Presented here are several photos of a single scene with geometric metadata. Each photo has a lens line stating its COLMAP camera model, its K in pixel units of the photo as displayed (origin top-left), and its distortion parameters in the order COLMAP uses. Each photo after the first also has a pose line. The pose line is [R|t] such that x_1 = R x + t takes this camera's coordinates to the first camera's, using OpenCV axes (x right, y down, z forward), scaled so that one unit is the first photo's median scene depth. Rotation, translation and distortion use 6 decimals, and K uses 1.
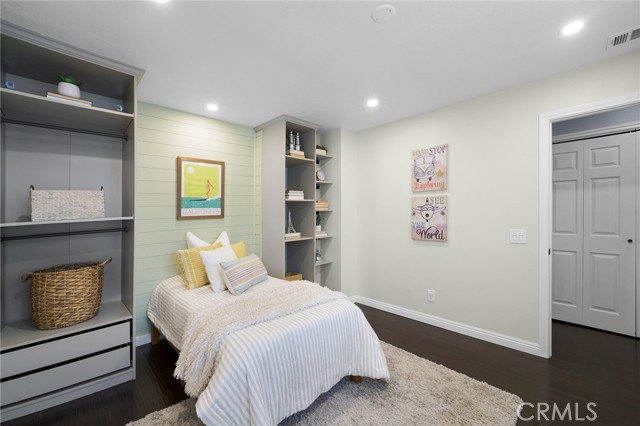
lens RADIAL K [[255.1, 0, 327.8], [0, 255.1, 209.9], [0, 0, 1]] dist [-0.000135, -0.000062]
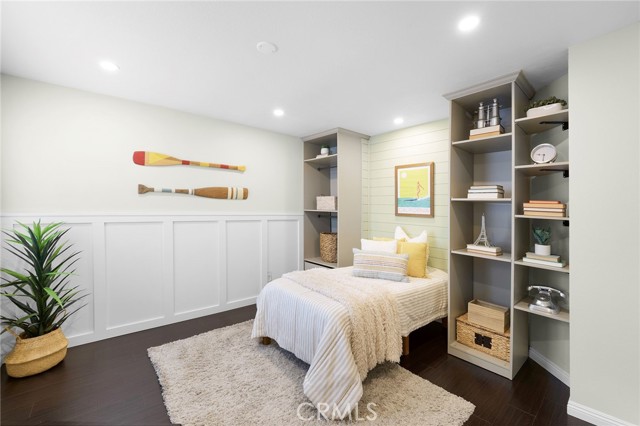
lens RADIAL K [[265.3, 0, 320.4], [0, 265.3, 204.9], [0, 0, 1]] dist [0.000248, -0.000240]
pose [[-0.094237, 0.019539, -0.995358, 0.713734], [-0.017031, 0.999629, 0.021235, -0.034789], [0.995404, 0.018953, -0.093869, 0.695962]]
